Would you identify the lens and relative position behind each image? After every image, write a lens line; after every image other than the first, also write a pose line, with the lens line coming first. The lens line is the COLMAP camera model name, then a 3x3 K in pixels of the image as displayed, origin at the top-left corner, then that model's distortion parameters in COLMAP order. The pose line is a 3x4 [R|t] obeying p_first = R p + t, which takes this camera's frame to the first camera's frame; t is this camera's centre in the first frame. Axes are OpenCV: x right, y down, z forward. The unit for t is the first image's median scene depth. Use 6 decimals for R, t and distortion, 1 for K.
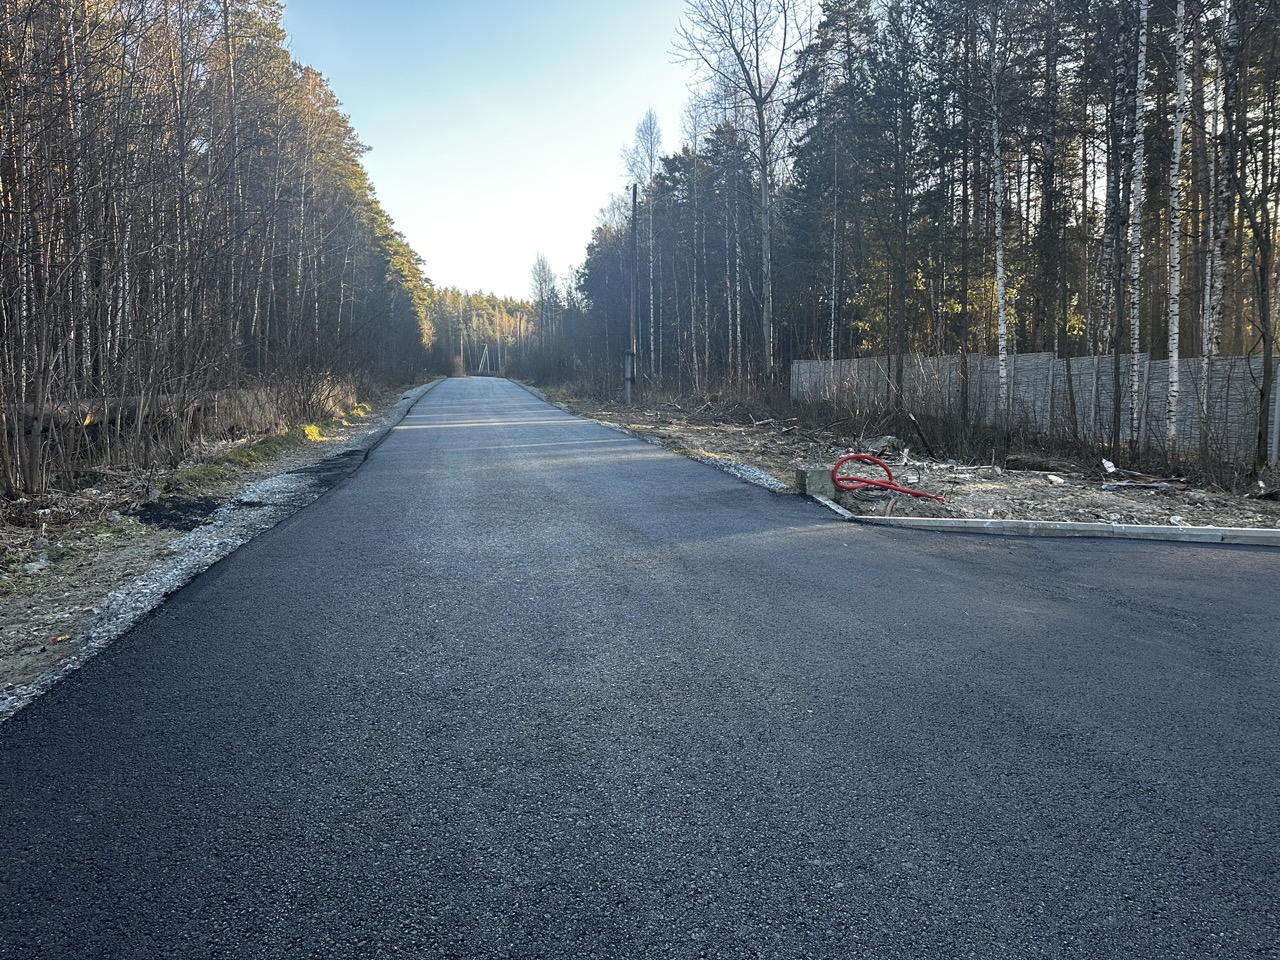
lens RADIAL K [[909.0, 0, 639.5], [0, 909.0, 480.7], [0, 0, 1]] dist [0.004227, 0.000180]
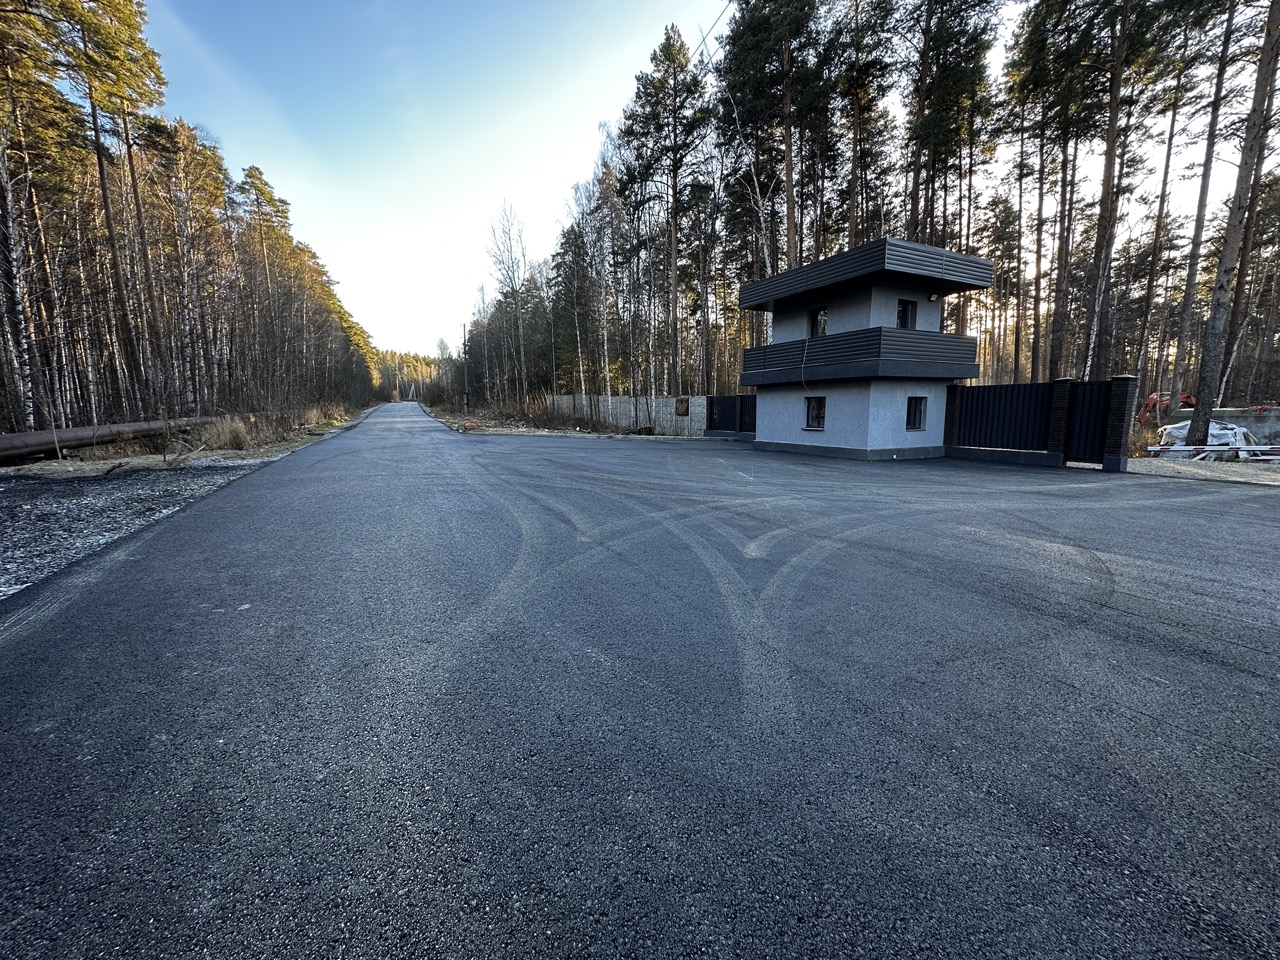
lens RADIAL K [[507.8, 0, 636.8], [0, 507.8, 475.5], [0, 0, 1]] dist [0.001546, 0.000424]
pose [[0.971676, -0.034080, 0.233845, 0.027095], [0.026503, 0.999019, 0.035469, 0.010185], [-0.234824, -0.028266, 0.971627, -0.106632]]
